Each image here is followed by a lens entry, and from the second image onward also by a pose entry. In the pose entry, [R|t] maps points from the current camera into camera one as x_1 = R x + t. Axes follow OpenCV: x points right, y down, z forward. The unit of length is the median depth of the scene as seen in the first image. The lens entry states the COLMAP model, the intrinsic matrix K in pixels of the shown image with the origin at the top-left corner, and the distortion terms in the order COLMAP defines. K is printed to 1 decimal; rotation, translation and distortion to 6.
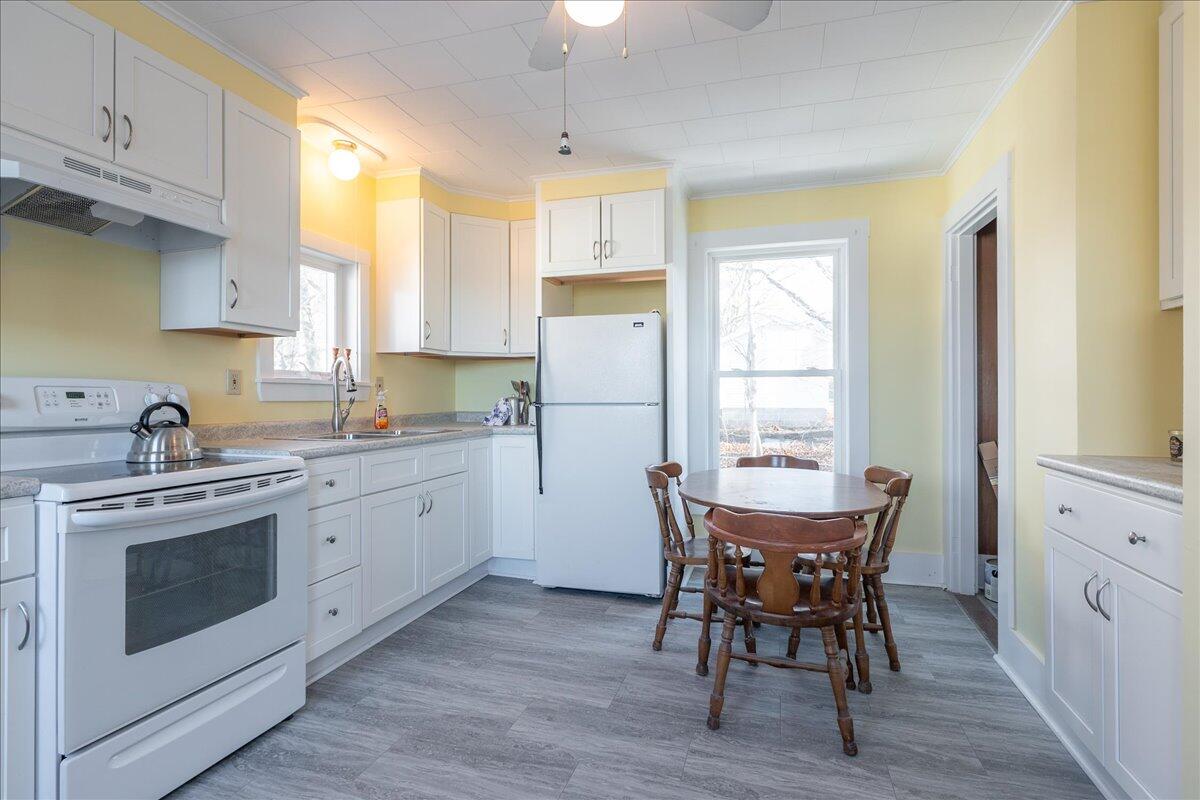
lens RADIAL K [[572.2, 0, 587.6], [0, 572.2, 388.3], [0, 0, 1]] dist [-0.005662, 0.004320]
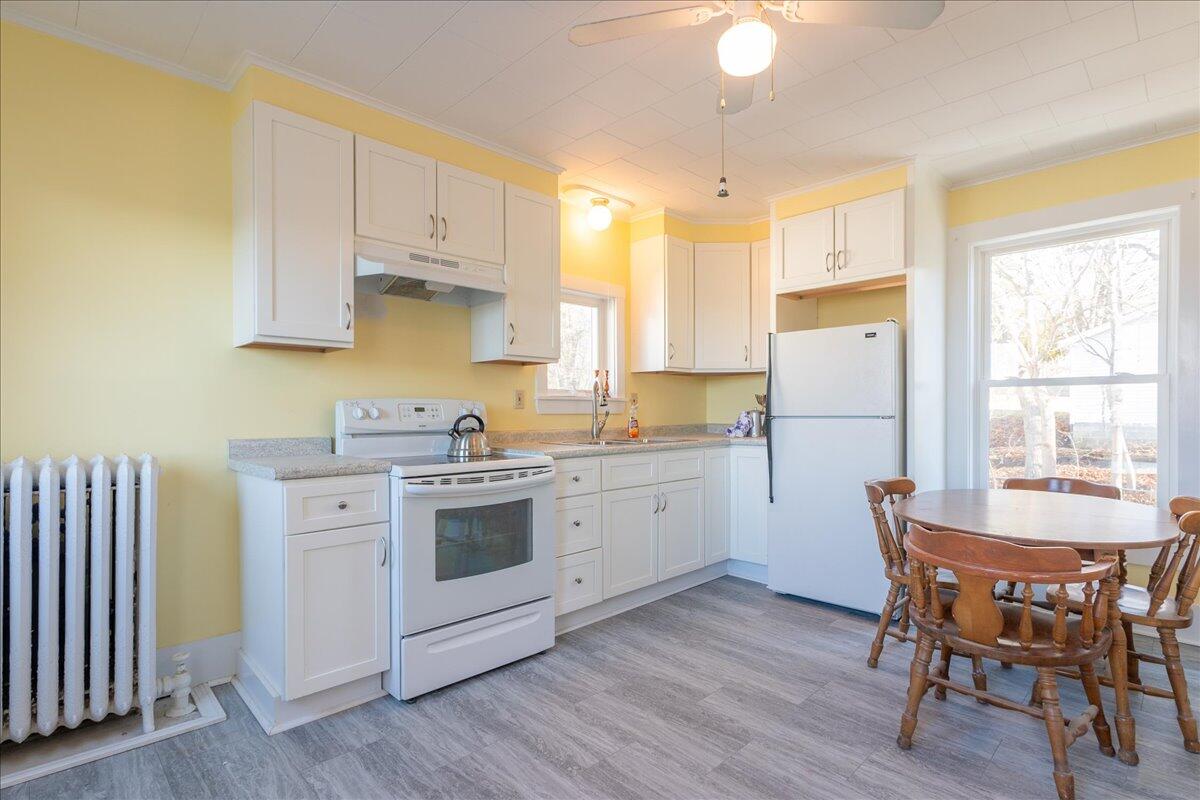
lens RADIAL K [[572.2, 0, 613.7], [0, 572.2, 406.6], [0, 0, 1]] dist [-0.005662, 0.004320]
pose [[0.887333, -0.005051, -0.461102, 0.193419], [0.009295, 0.999933, 0.006934, -0.001374], [0.461036, -0.010439, 0.887320, -0.076891]]
